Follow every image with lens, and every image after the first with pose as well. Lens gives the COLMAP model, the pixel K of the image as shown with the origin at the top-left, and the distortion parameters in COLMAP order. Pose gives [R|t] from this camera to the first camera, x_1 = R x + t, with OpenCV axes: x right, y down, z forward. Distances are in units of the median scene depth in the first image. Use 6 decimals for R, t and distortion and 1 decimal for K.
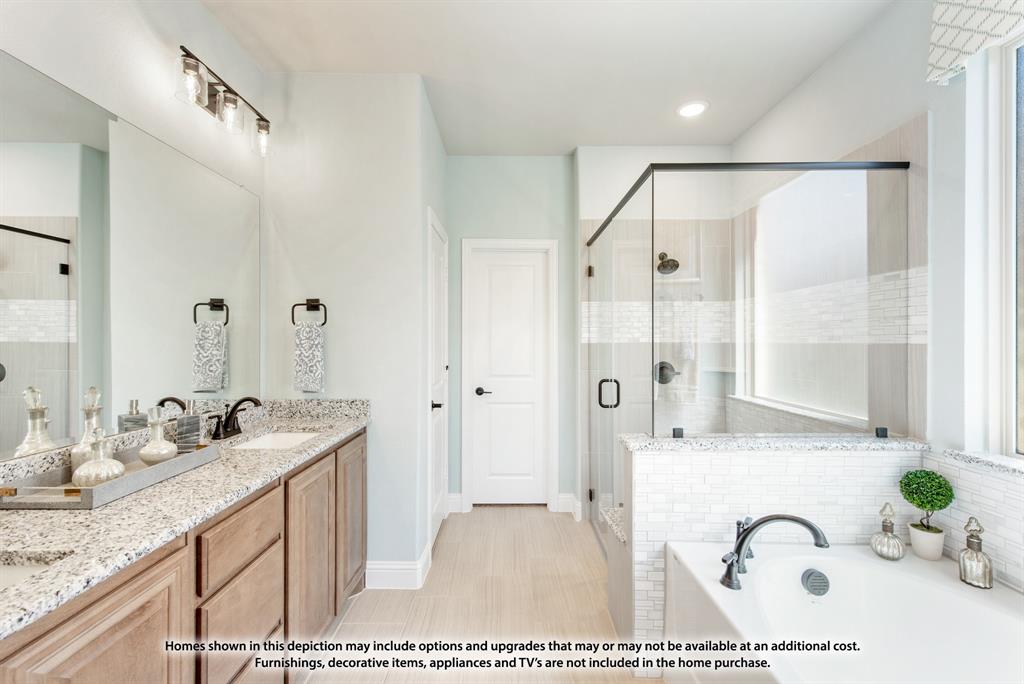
lens RADIAL K [[445.5, 0, 506.8], [0, 445.5, 340.2], [0, 0, 1]] dist [0.009302, -0.000049]
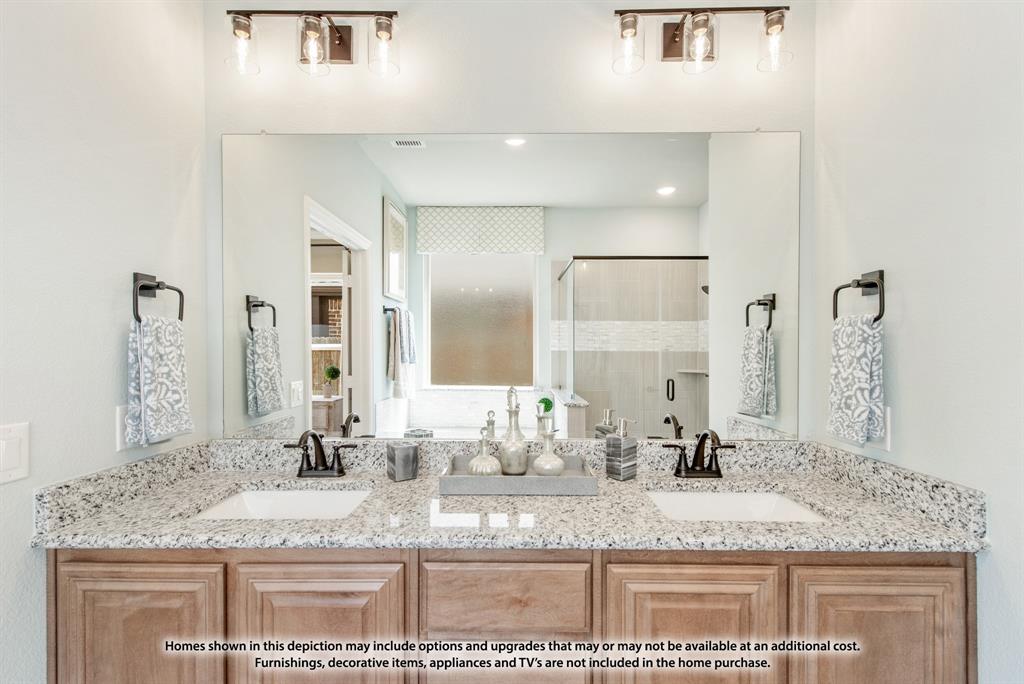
lens RADIAL K [[448.7, 0, 512.0], [0, 448.7, 355.0], [0, 0, 1]] dist [0.008430, -0.000099]
pose [[-0.000555, 0.010799, -0.999942, 0.114226], [-0.001277, 0.999941, 0.010800, 0.001210], [0.999999, 0.001283, -0.000541, 0.588137]]
